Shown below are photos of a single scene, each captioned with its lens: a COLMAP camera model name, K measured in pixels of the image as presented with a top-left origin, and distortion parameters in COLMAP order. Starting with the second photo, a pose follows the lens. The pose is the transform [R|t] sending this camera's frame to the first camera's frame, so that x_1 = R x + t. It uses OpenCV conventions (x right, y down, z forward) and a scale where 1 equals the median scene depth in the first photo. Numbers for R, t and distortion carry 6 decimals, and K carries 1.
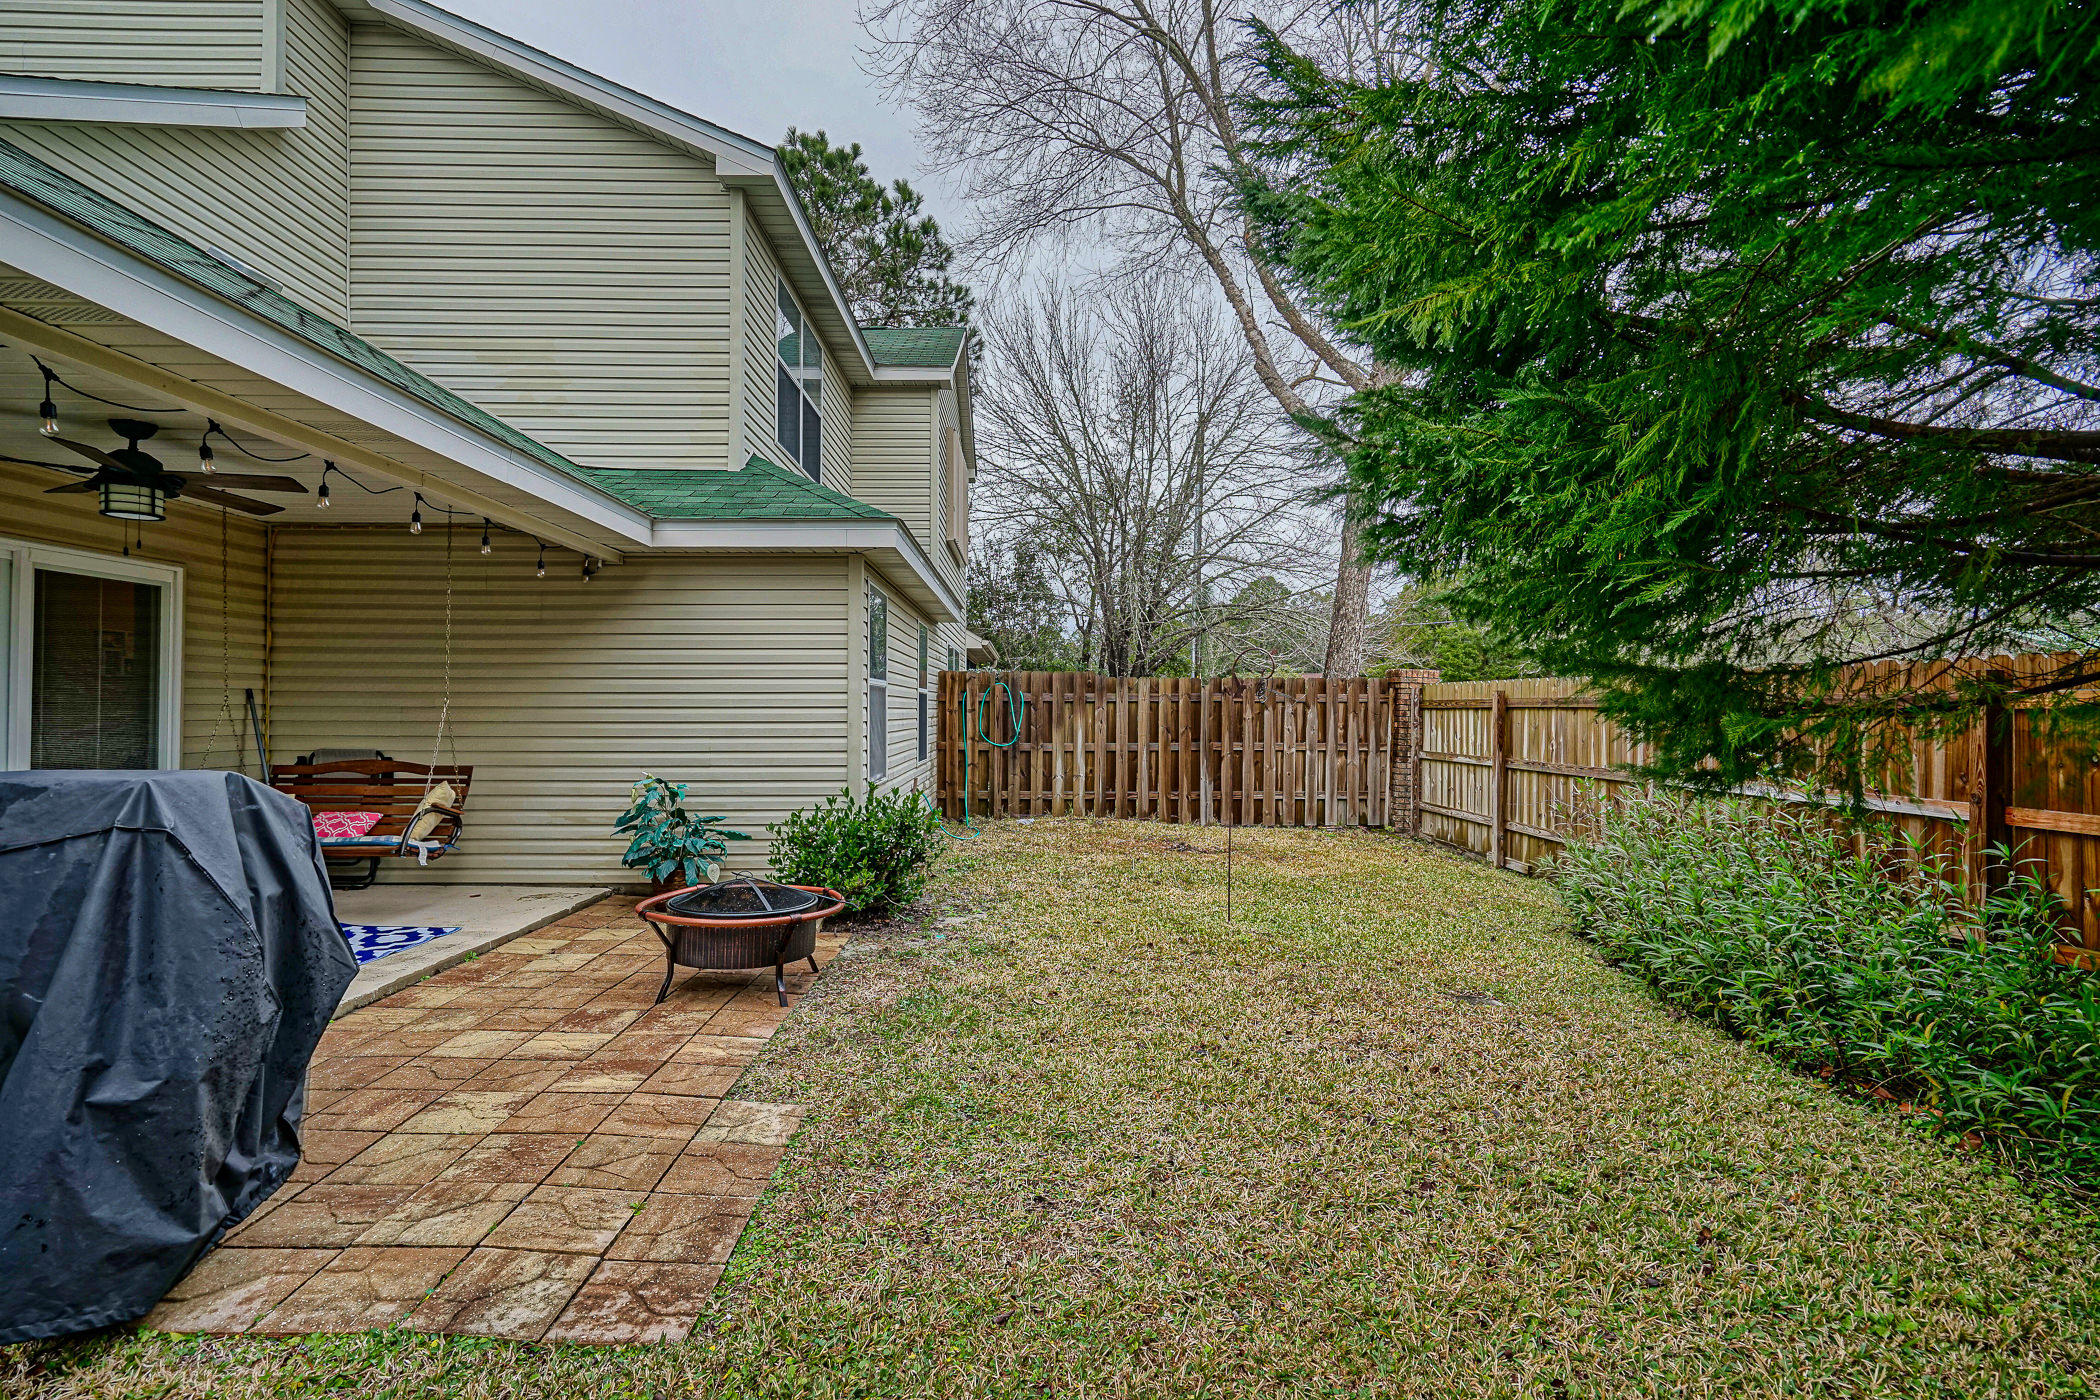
lens RADIAL K [[948.2, 0, 1050.0], [0, 948.2, 700.0], [0, 0, 1]] dist [-0.005057, 0.002988]
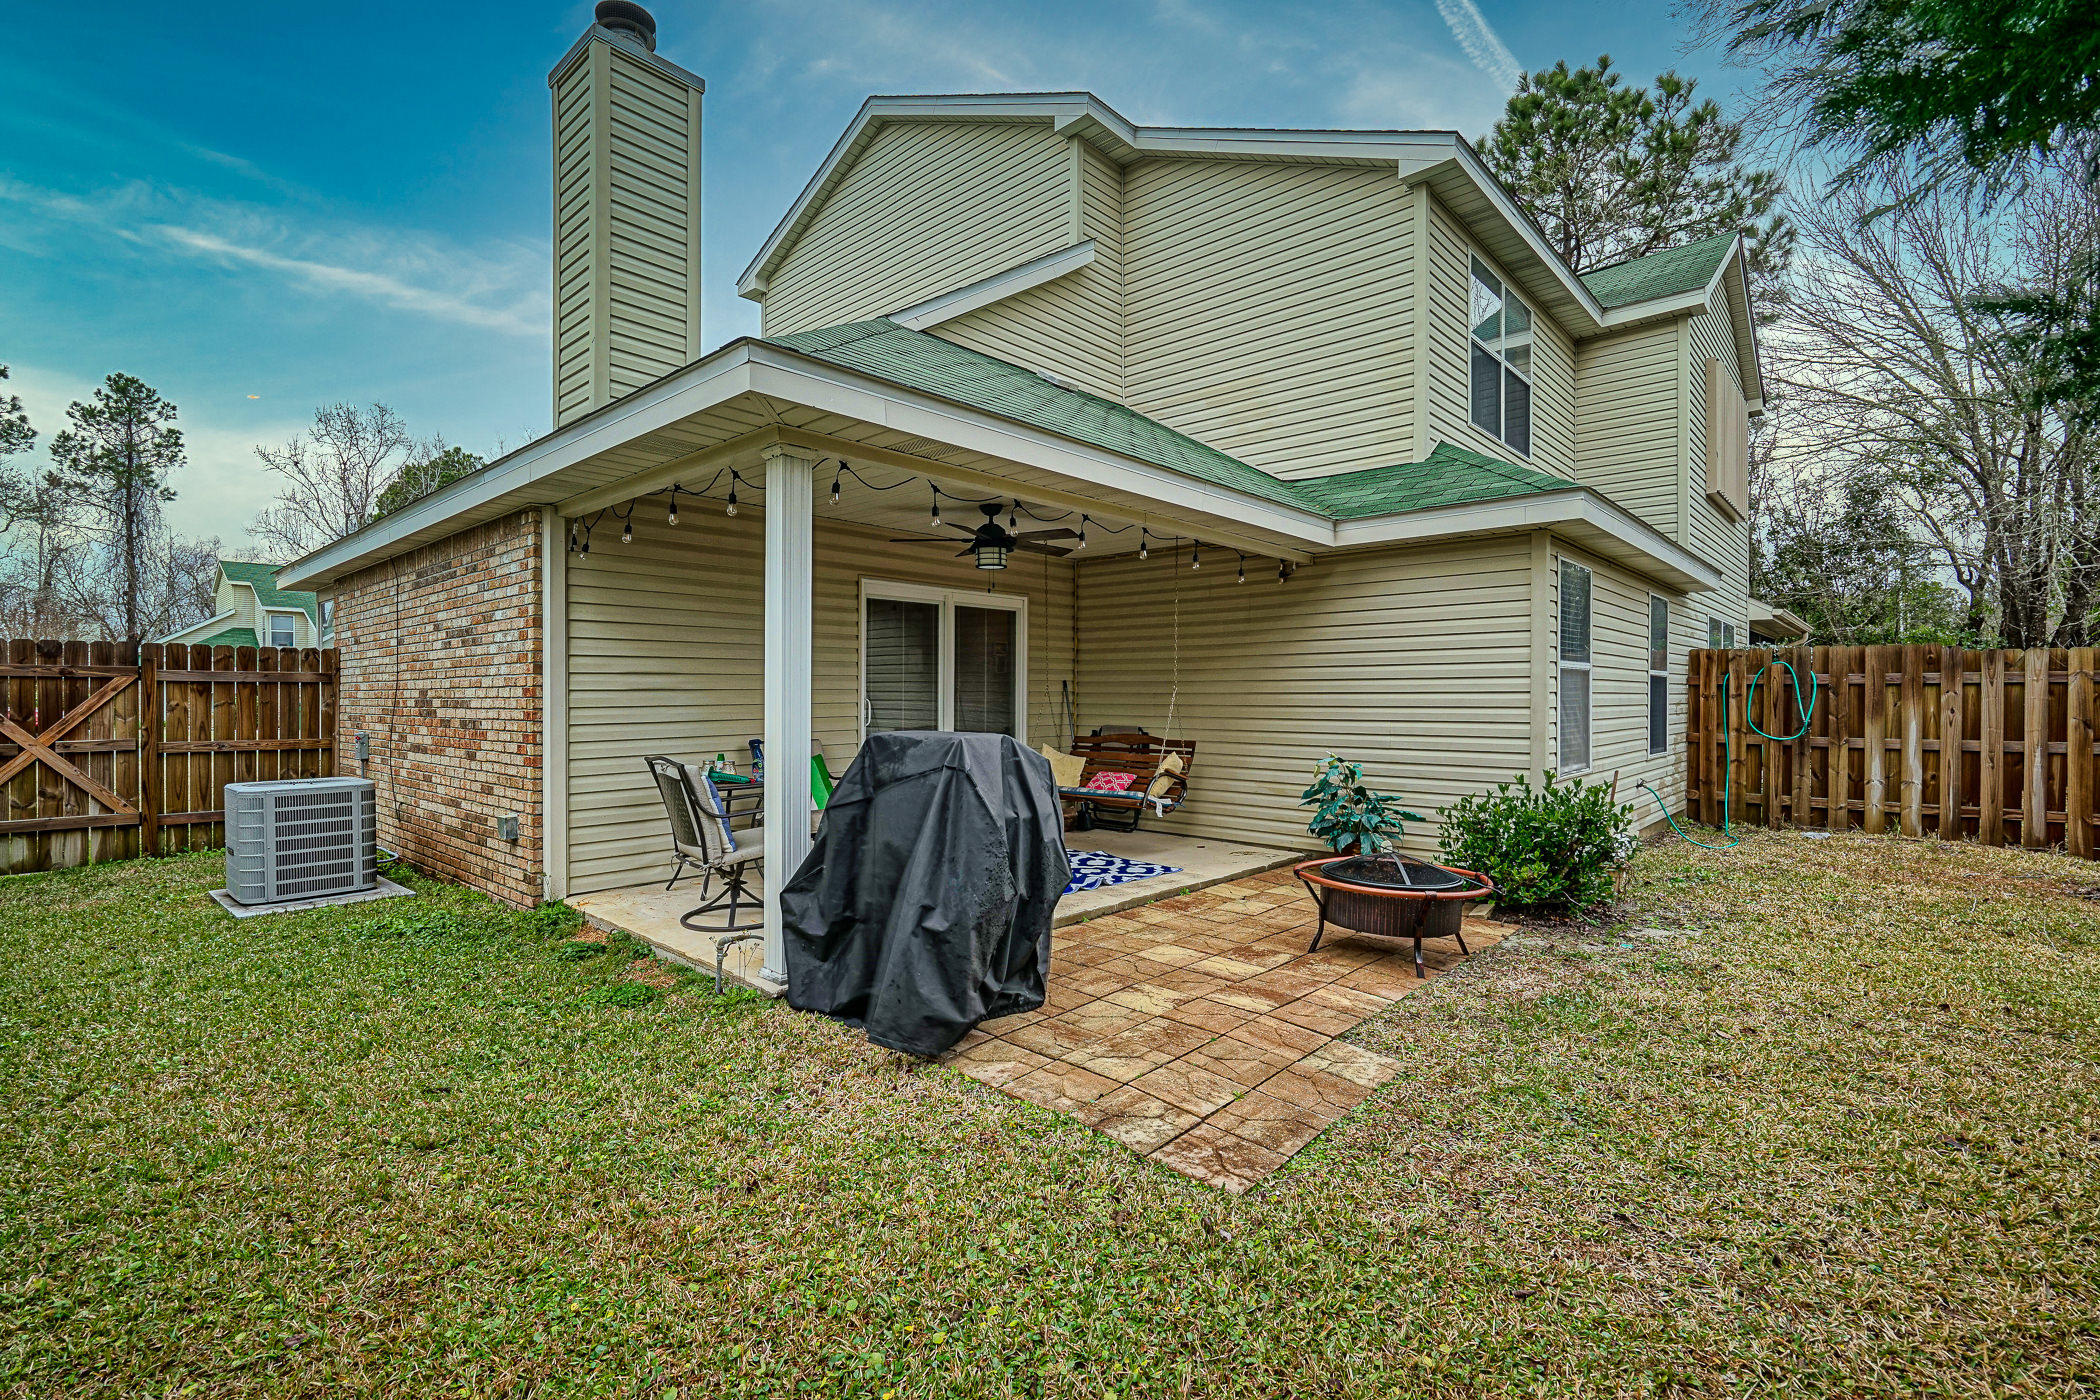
lens RADIAL K [[948.2, 0, 1050.0], [0, 948.2, 700.0], [0, 0, 1]] dist [-0.005057, 0.002988]
pose [[0.726216, 0.001580, -0.687465, 0.108173], [0.008351, 0.999903, 0.011120, 0.001174], [0.687416, -0.013817, 0.726132, -0.028395]]
